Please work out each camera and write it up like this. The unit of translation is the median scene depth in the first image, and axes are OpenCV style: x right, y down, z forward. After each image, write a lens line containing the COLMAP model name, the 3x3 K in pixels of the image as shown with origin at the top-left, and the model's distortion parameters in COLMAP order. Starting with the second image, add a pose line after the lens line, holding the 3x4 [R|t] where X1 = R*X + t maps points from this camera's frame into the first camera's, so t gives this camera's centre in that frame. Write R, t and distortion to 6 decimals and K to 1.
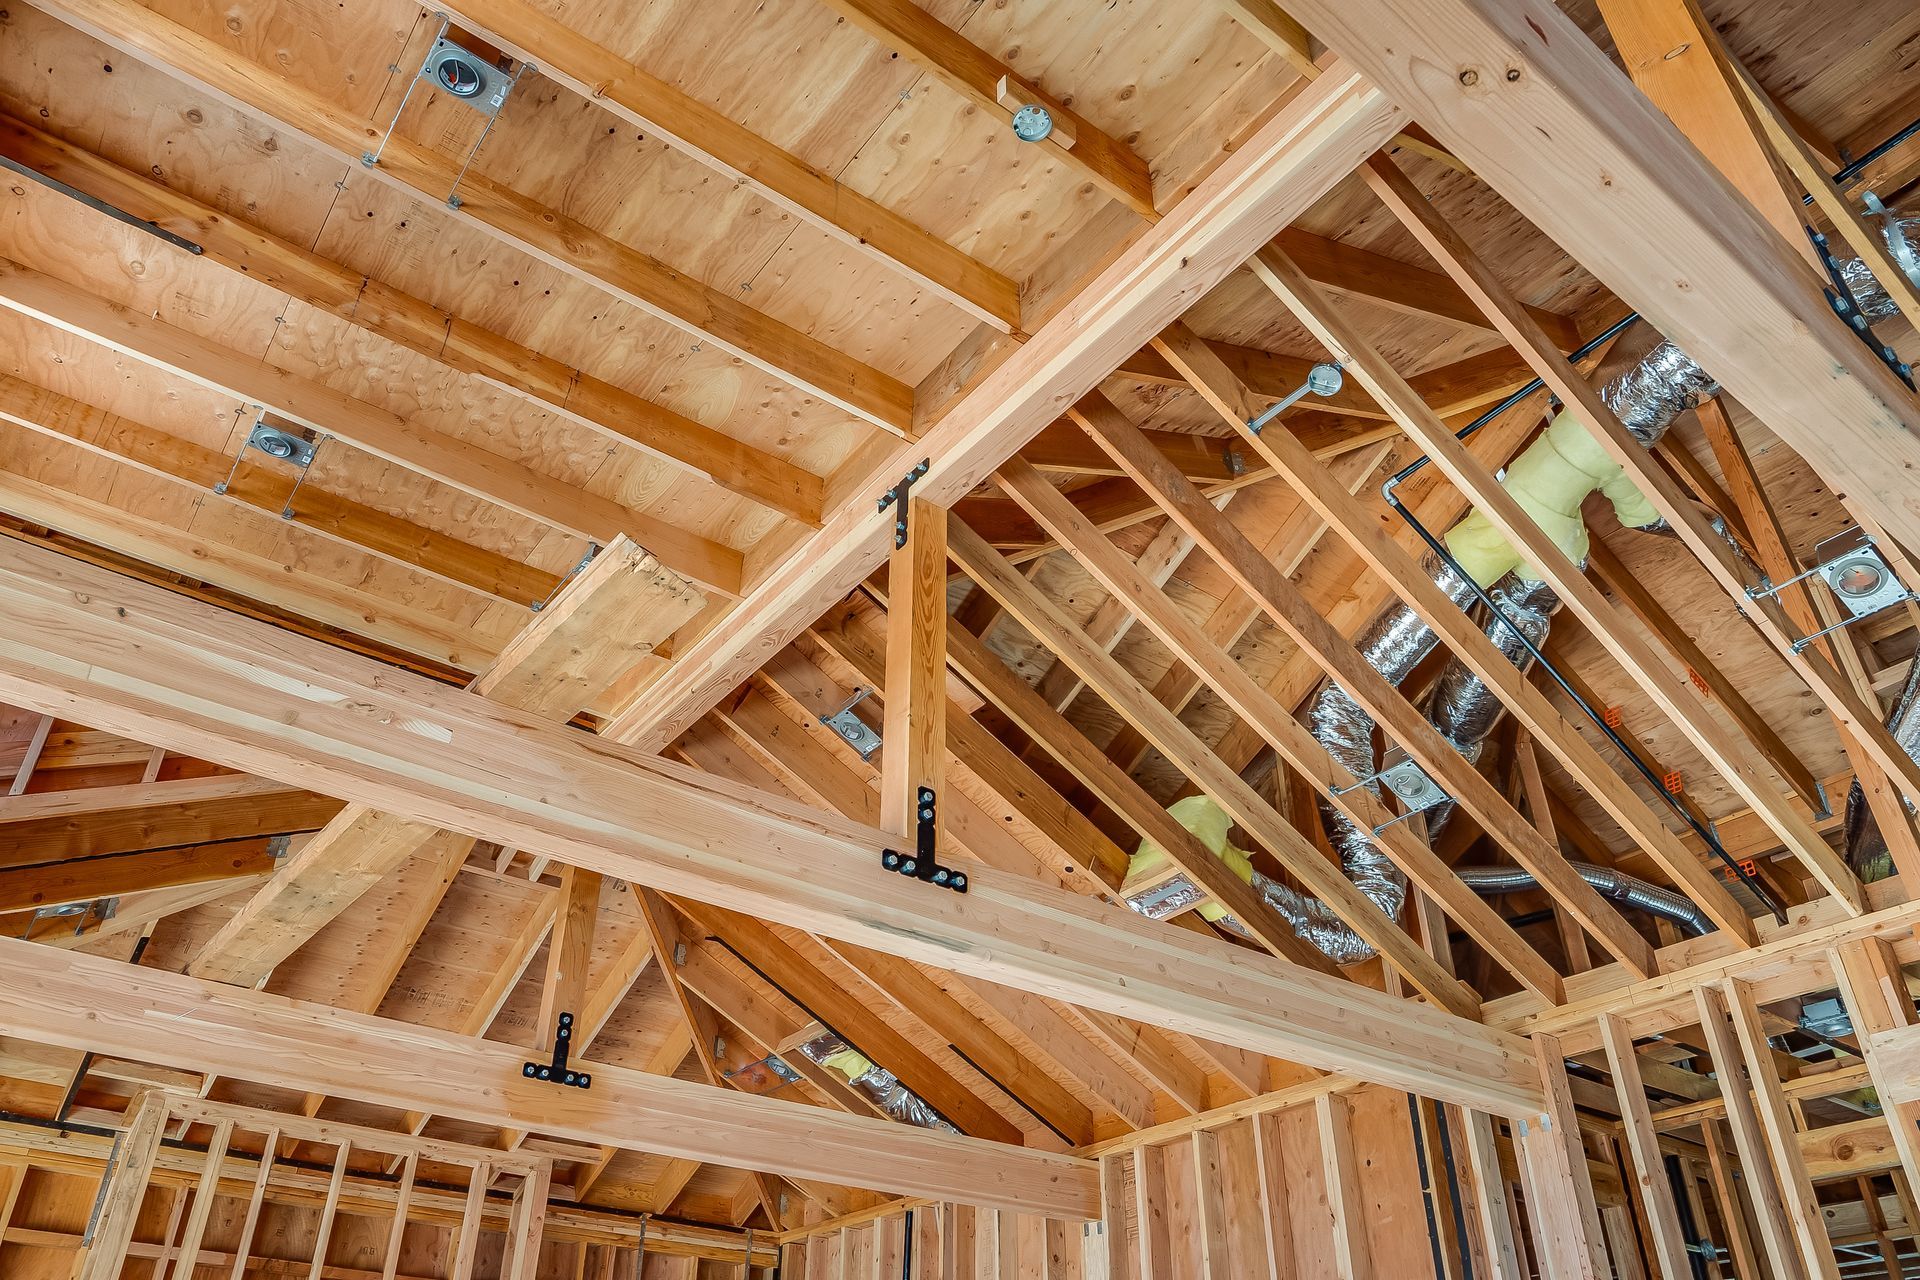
lens RADIAL K [[1368.0, 0, 940.9], [0, 1368.0, 647.5], [0, 0, 1]] dist [-0.079437, 0.050193]
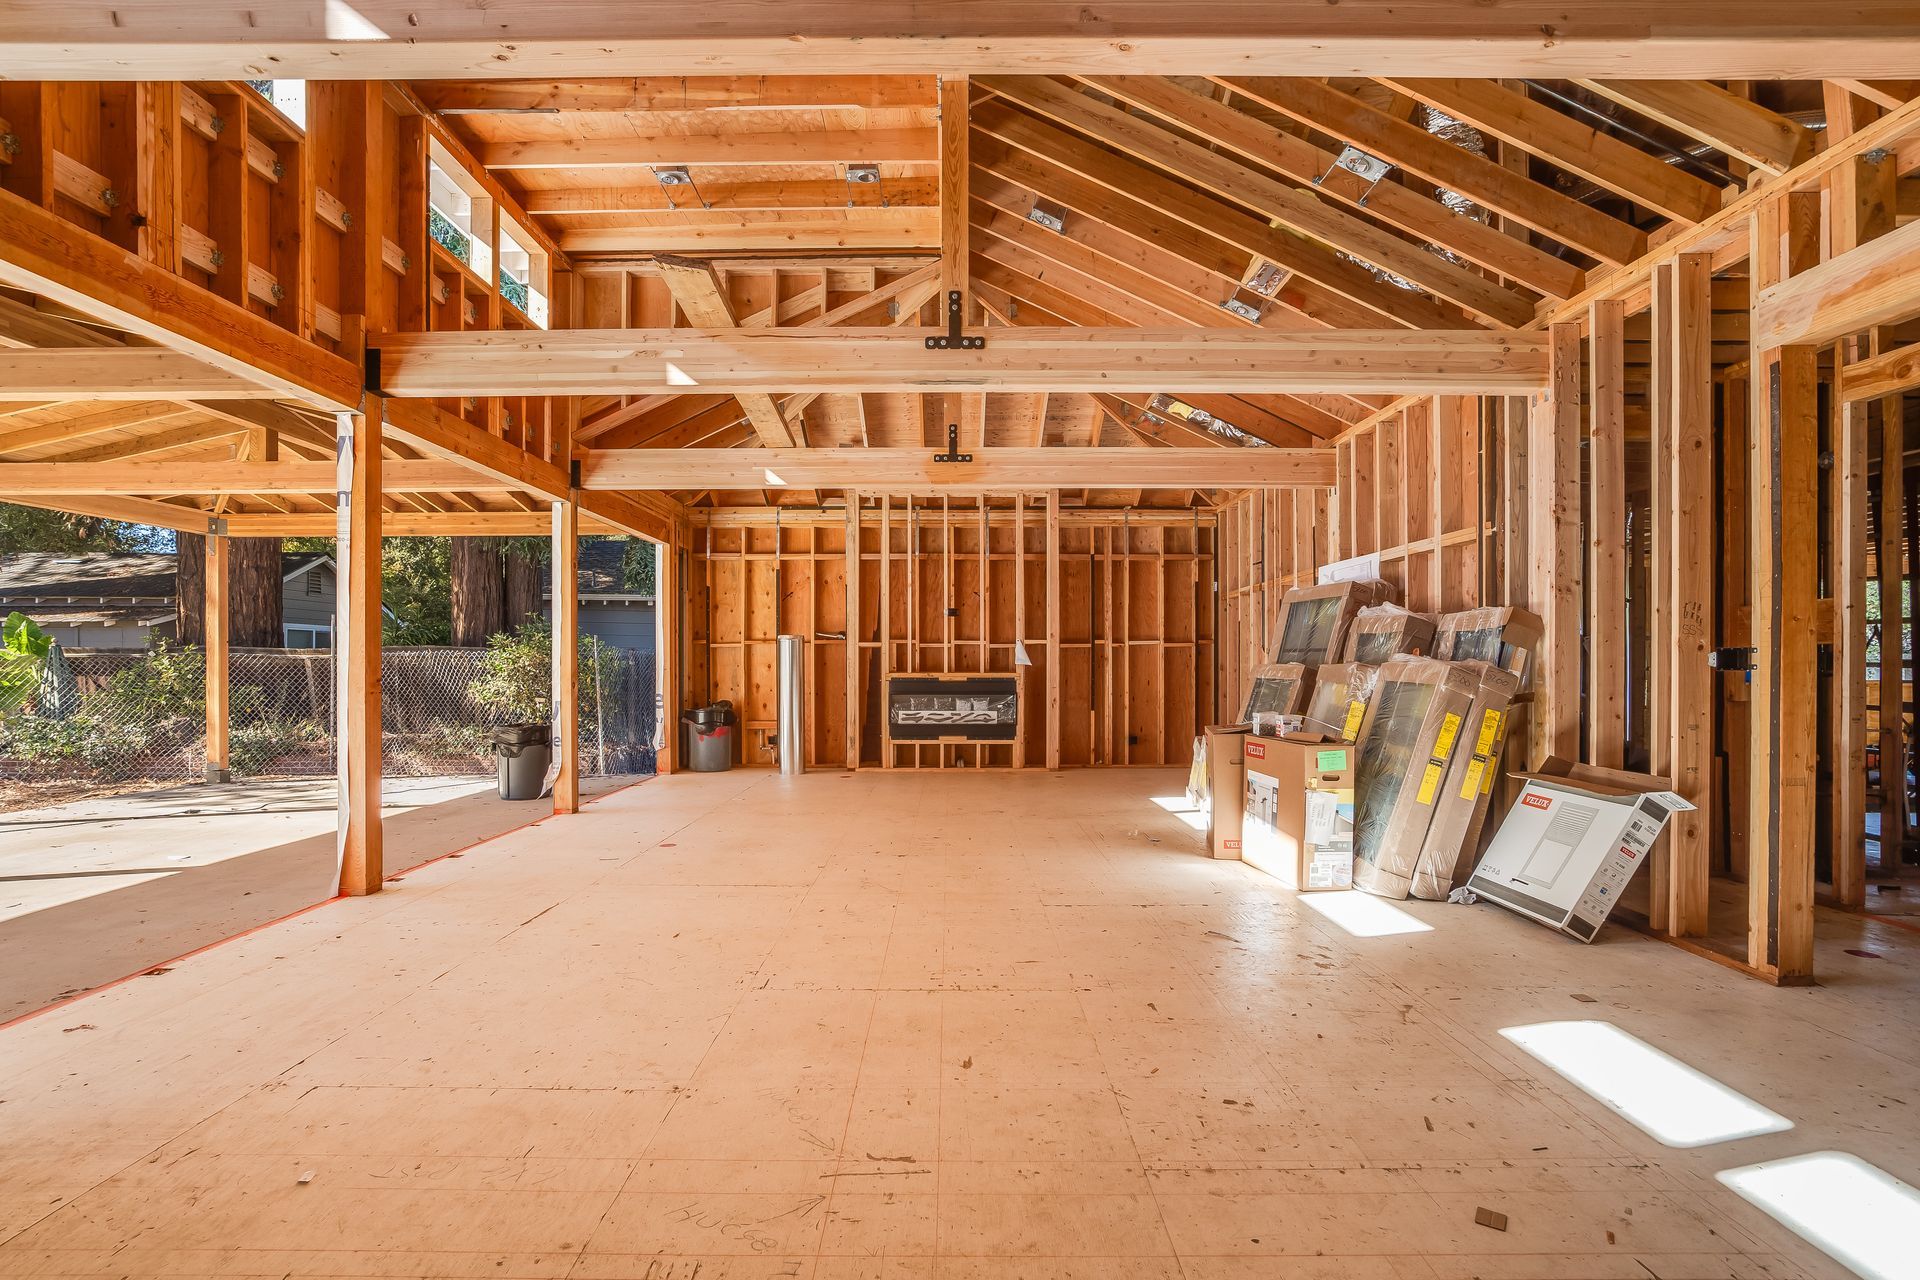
lens RADIAL K [[920.0, 0, 947.5], [0, 920.0, 664.3], [0, 0, 1]] dist [-0.055460, 0.026327]
pose [[0.799934, -0.007948, -0.600035, 0.439563], [0.337830, 0.832371, 0.439352, -0.008472], [0.495960, -0.554162, 0.668527, -0.018707]]
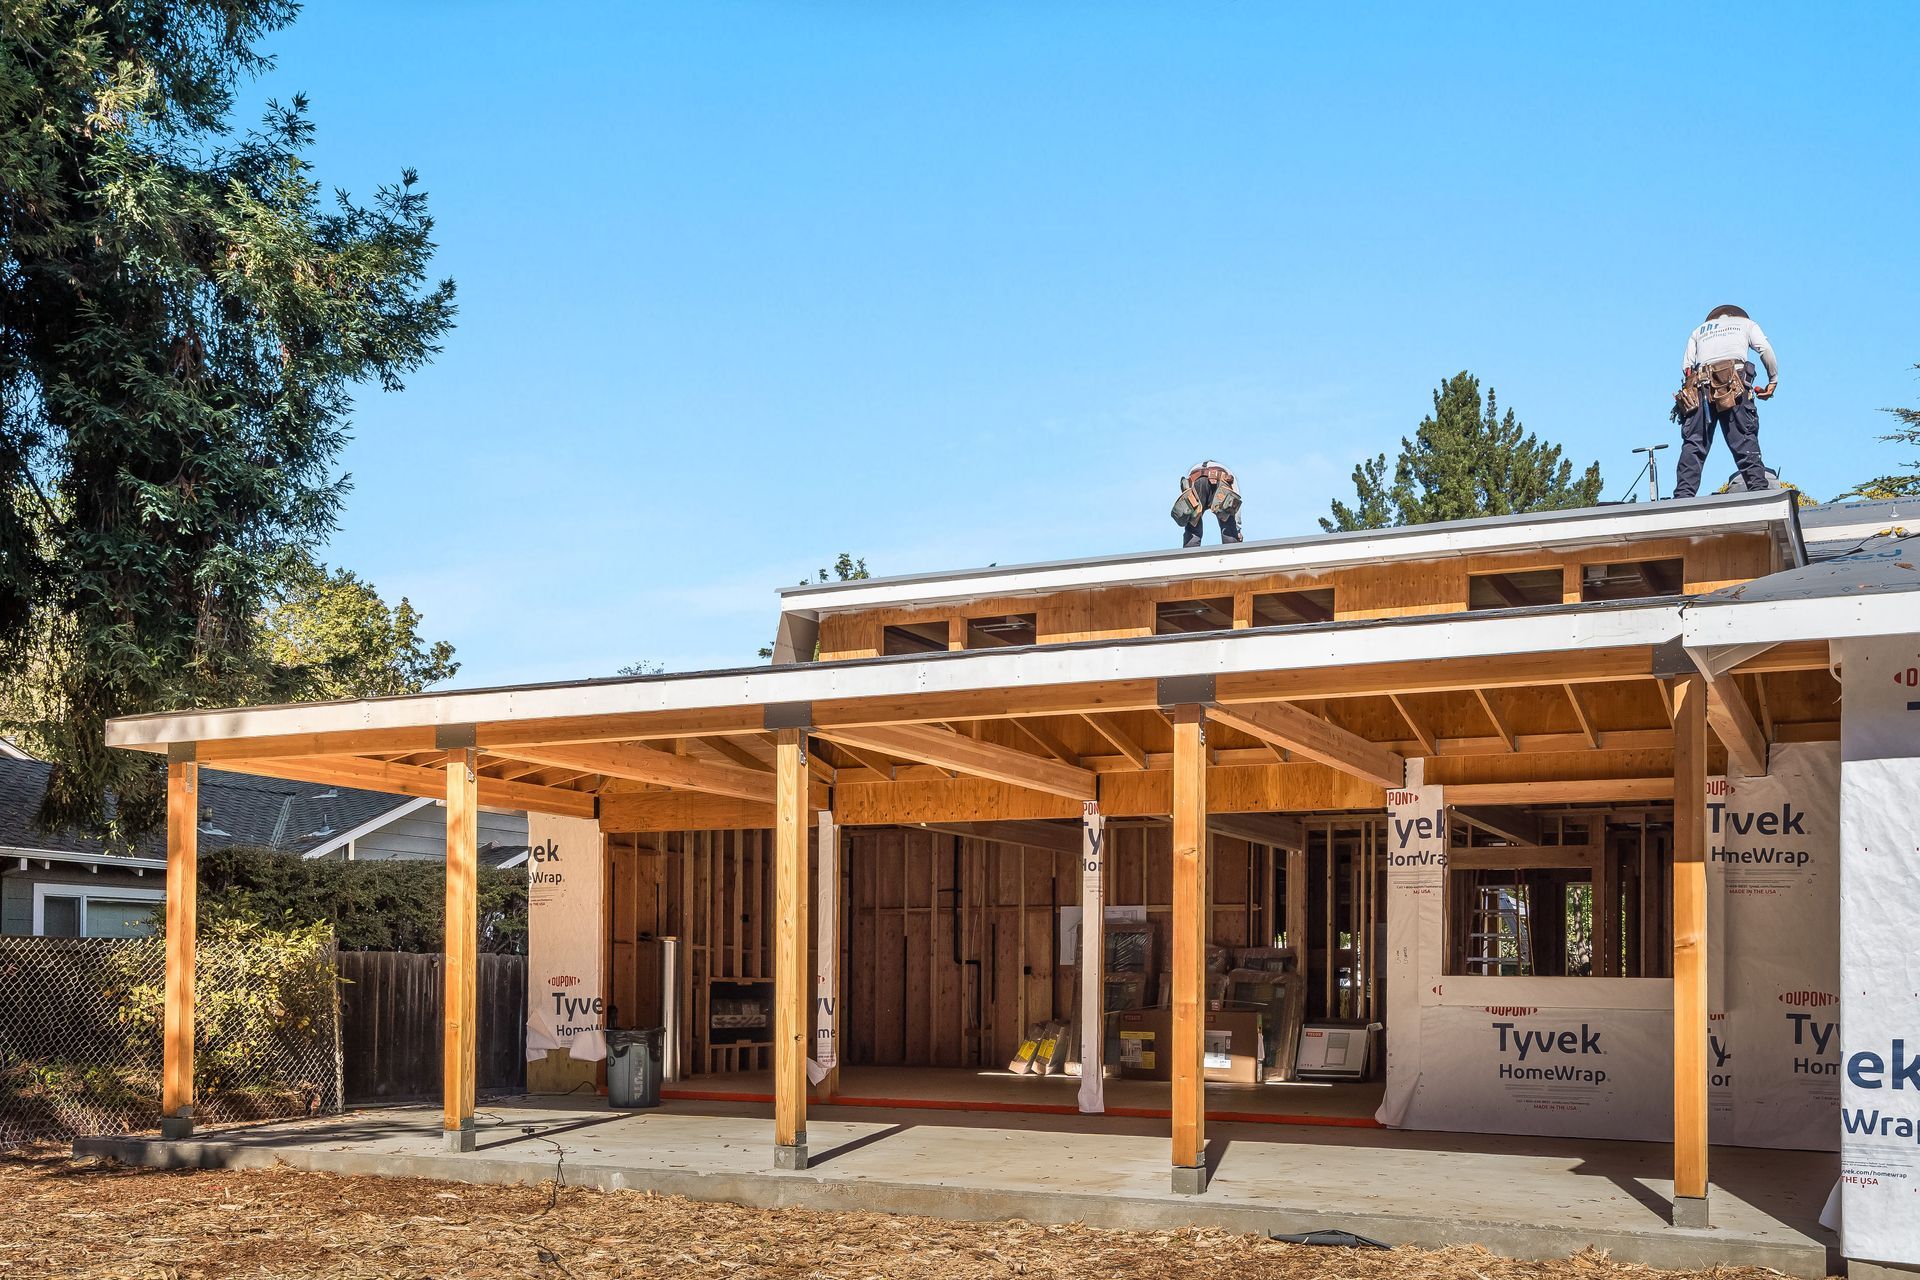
lens RADIAL K [[1914.6, 0, 918.6], [0, 1914.6, 920.9], [0, 0, 1]] dist [-0.009187, 0.099916]
pose [[0.897755, 0.017398, 0.440151, -1.817189], [-0.247552, 0.846429, 0.471462, -1.092406], [-0.364354, -0.532218, 0.764193, -1.668569]]
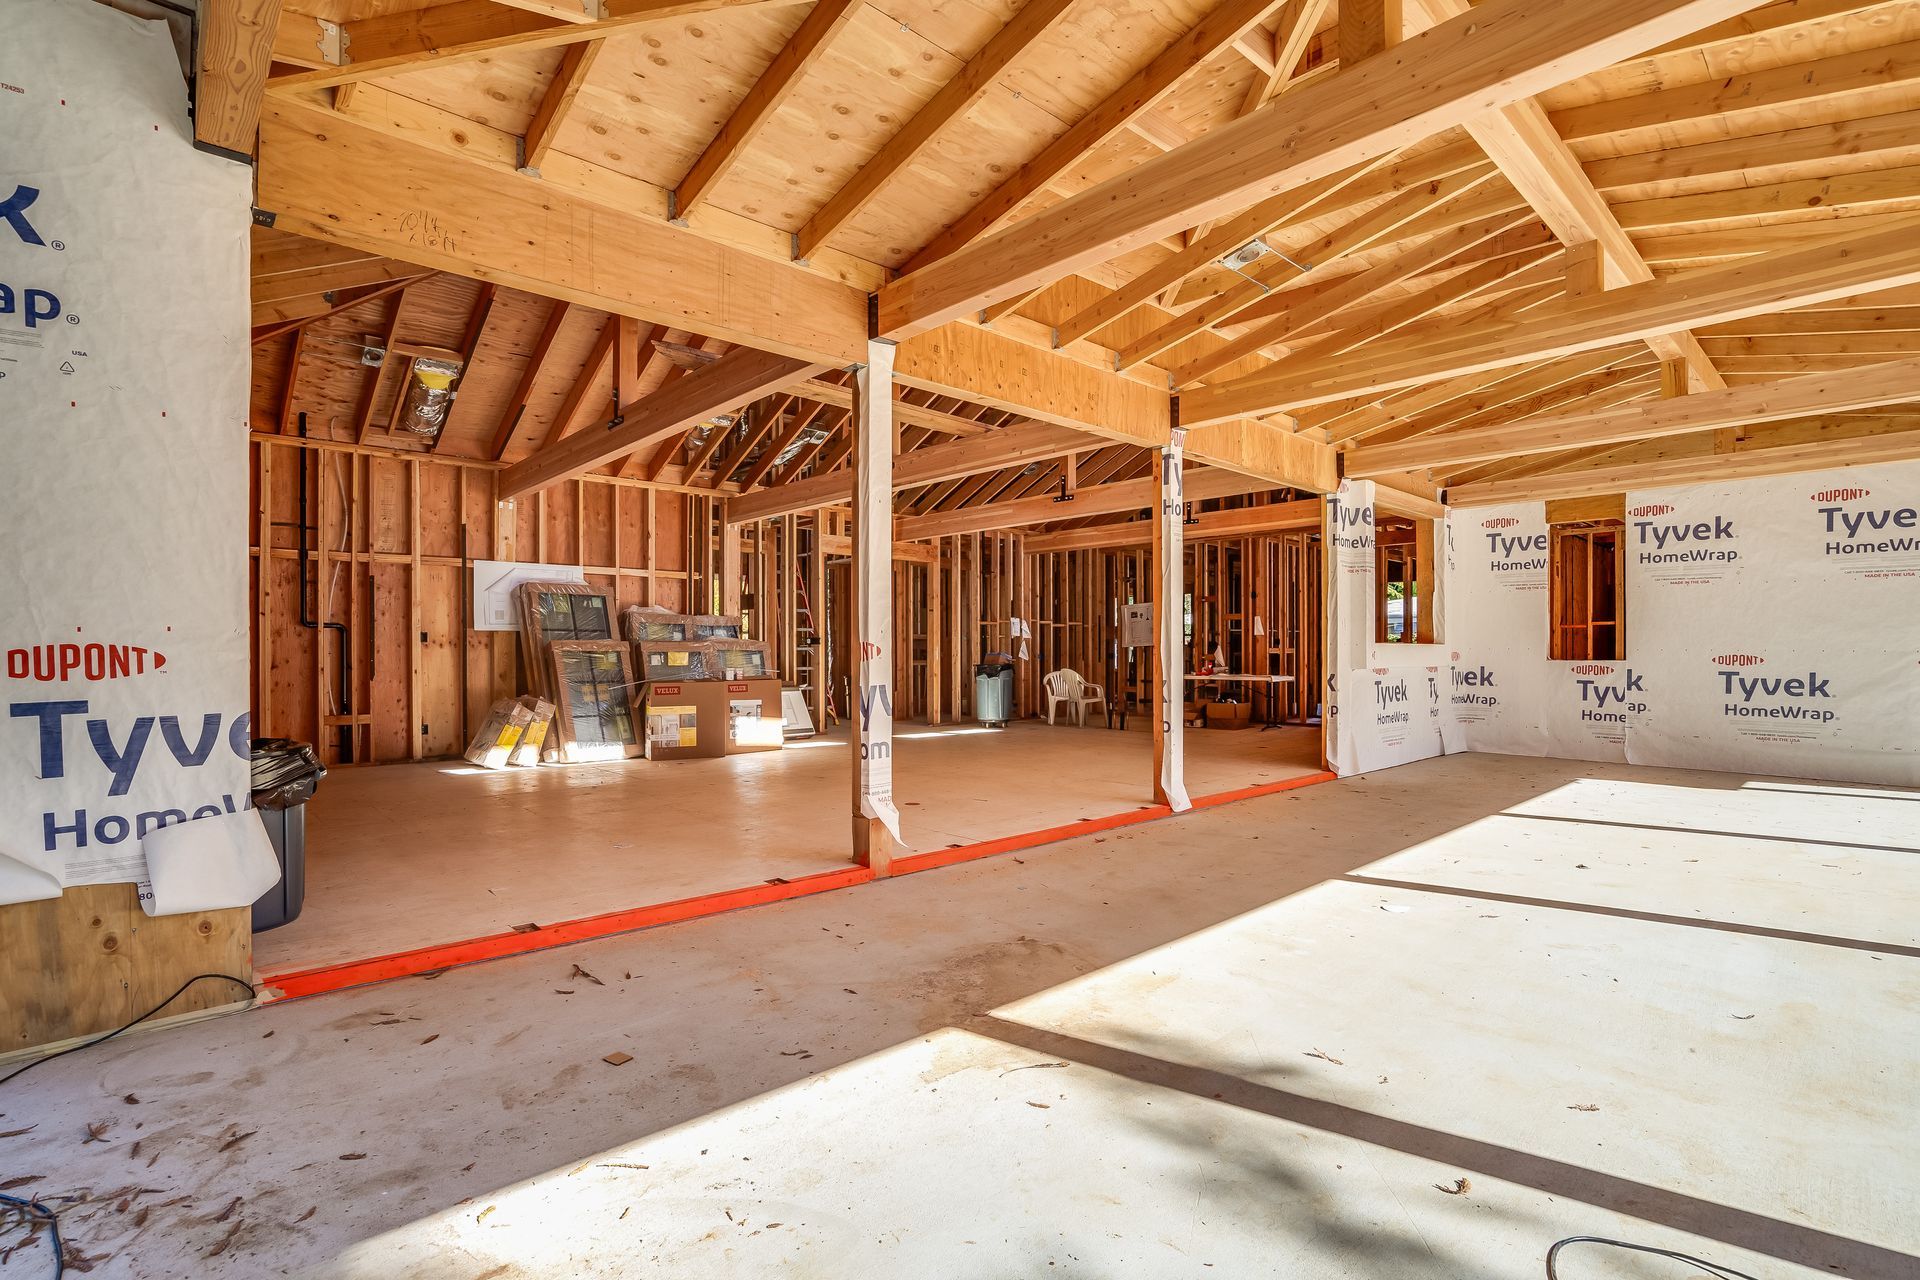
lens RADIAL K [[920.0, 0, 947.5], [0, 920.0, 664.3], [0, 0, 1]] dist [-0.055460, 0.026327]
pose [[-0.087446, -0.019116, 0.995986, -1.441857], [-0.551279, 0.833692, -0.032401, 0.362651], [-0.829726, -0.551899, -0.083441, 0.525066]]
